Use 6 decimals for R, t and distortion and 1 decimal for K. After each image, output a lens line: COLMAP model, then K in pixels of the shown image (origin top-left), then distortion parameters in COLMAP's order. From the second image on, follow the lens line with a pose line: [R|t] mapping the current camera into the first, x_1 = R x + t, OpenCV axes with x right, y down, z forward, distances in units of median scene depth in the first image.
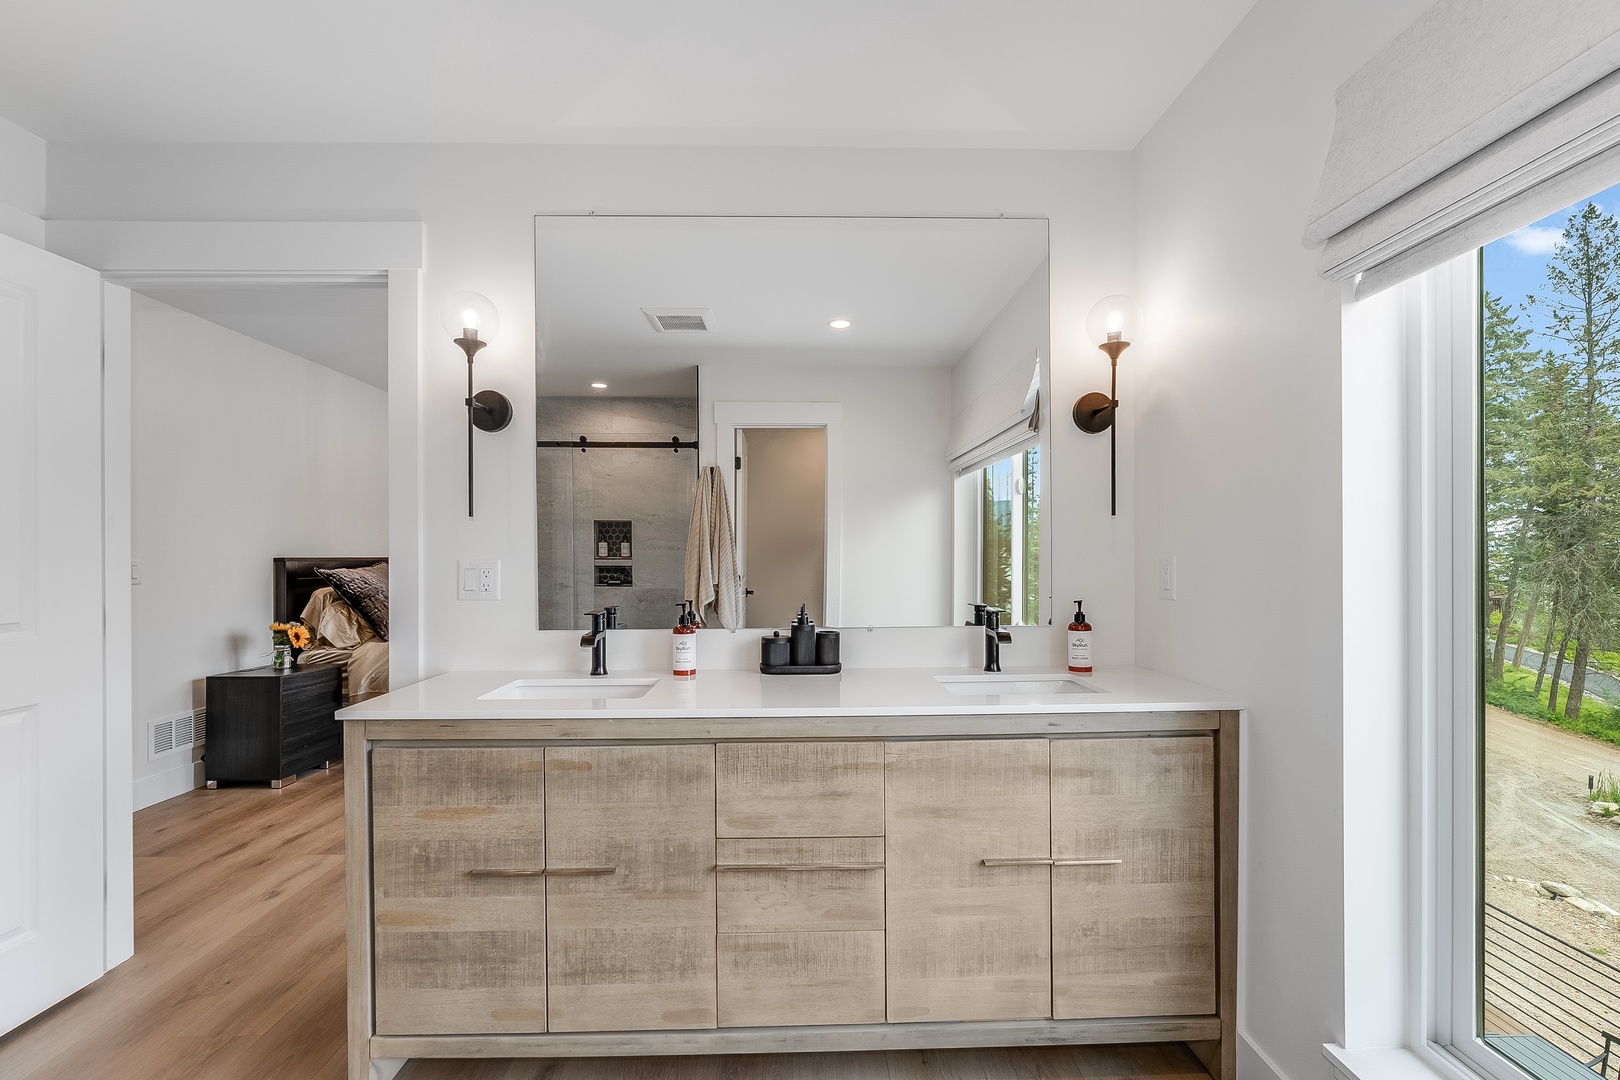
lens RADIAL K [[687.6, 0, 805.5], [0, 687.6, 555.8], [0, 0, 1]] dist [-0.002590, -0.000185]
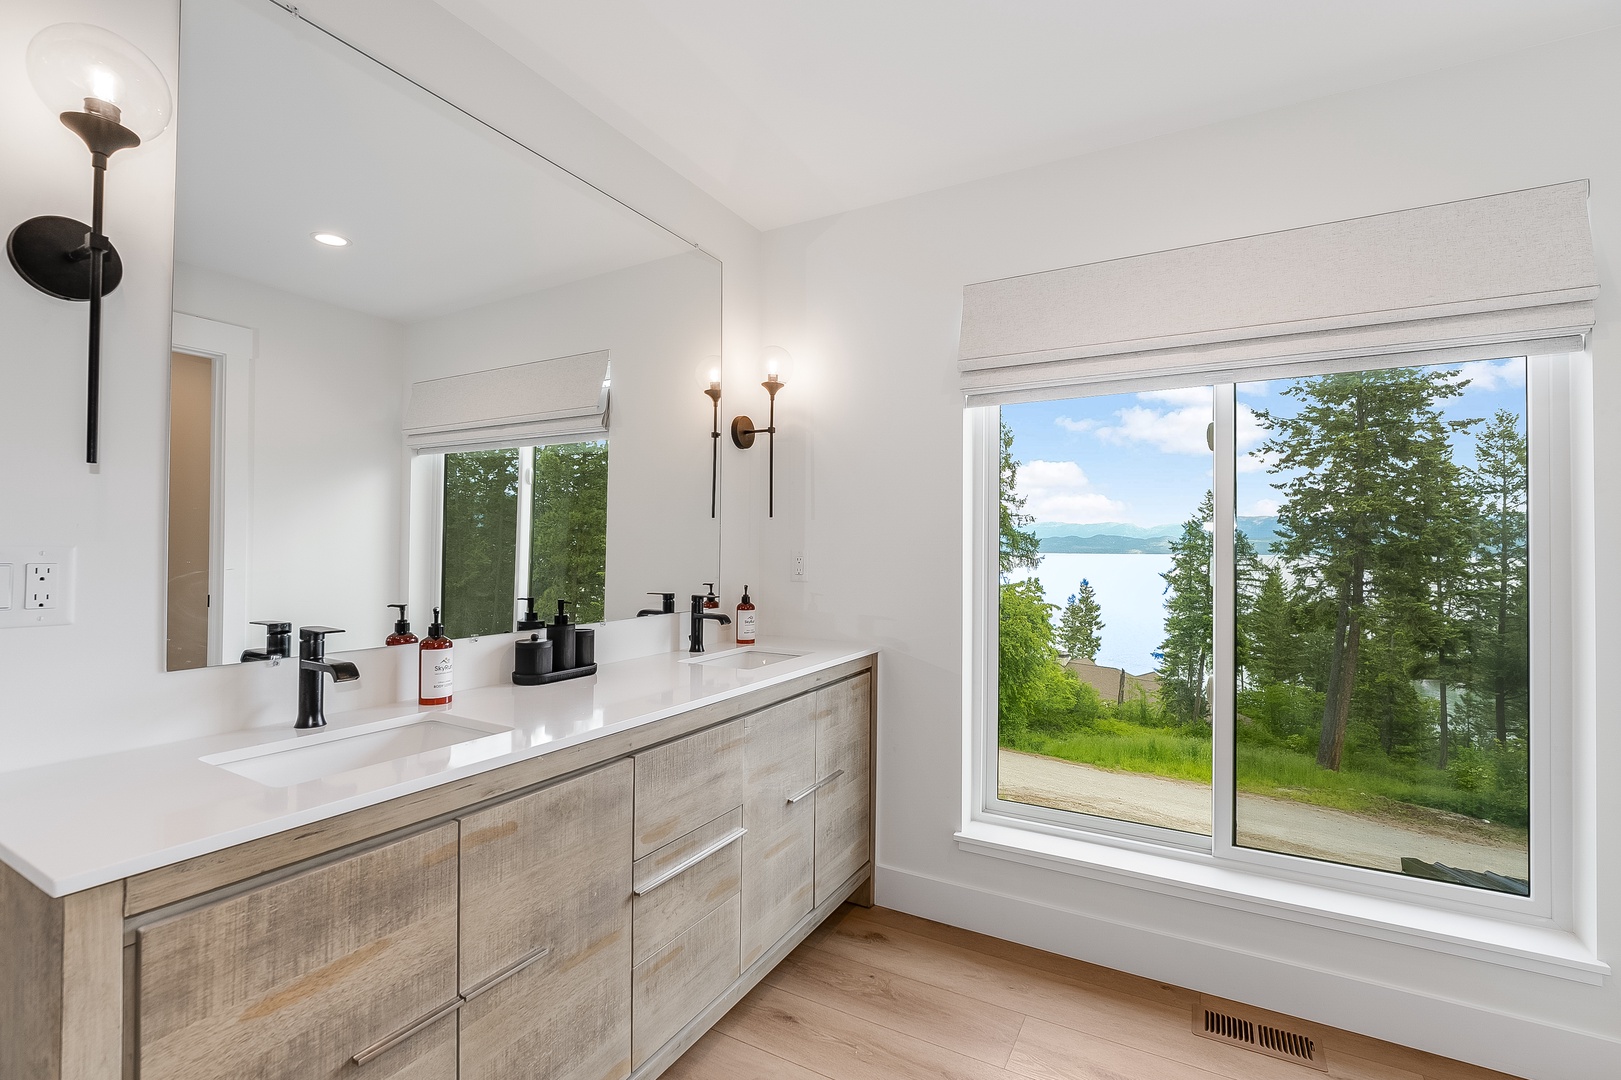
lens RADIAL K [[723.4, 0, 810.5], [0, 723.4, 540.0], [0, 0, 1]] dist [-0.012141, -0.000038]
pose [[0.506021, 0.017398, 0.862346, -0.830142], [-0.006479, 0.999845, -0.016370, 0.005895], [-0.862497, 0.002696, 0.506055, 0.324493]]
